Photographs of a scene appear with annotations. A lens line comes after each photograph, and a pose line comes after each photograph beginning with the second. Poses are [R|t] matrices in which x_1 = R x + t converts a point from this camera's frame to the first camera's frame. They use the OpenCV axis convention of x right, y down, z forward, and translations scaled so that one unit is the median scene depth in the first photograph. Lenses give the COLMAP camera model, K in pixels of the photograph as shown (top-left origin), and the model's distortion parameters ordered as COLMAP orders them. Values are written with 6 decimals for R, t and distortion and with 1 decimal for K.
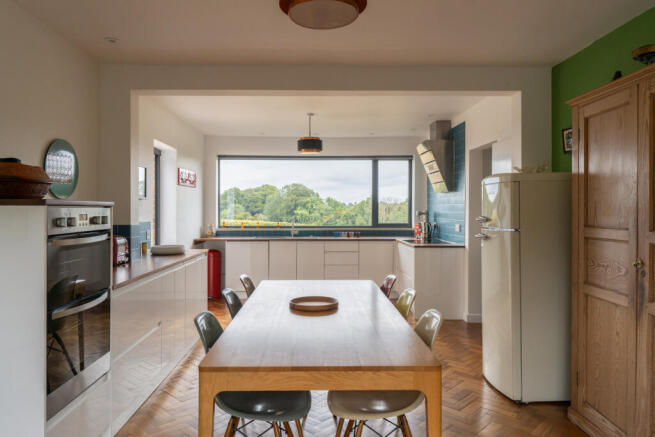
lens RADIAL K [[460.5, 0, 327.8], [0, 460.5, 216.9], [0, 0, 1]] dist [-0.005888, -0.003006]
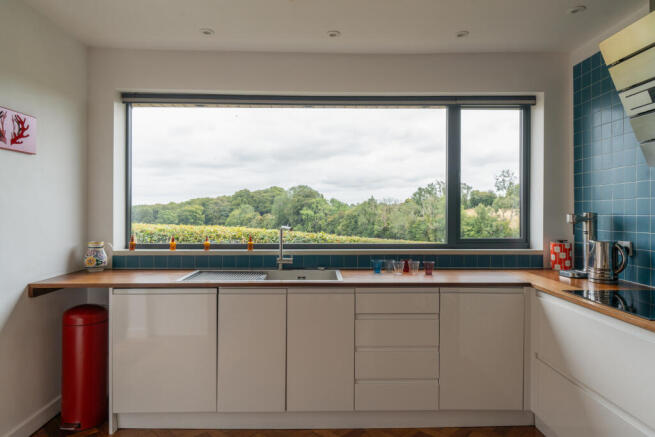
lens RADIAL K [[402.4, 0, 326.7], [0, 402.4, 212.7], [0, 0, 1]] dist [0.004569, 0.001714]
pose [[0.999962, 0.000558, -0.008664, -0.026522], [-0.000635, 0.999960, -0.008890, -0.009261], [0.008659, 0.008895, 0.999923, 0.578723]]
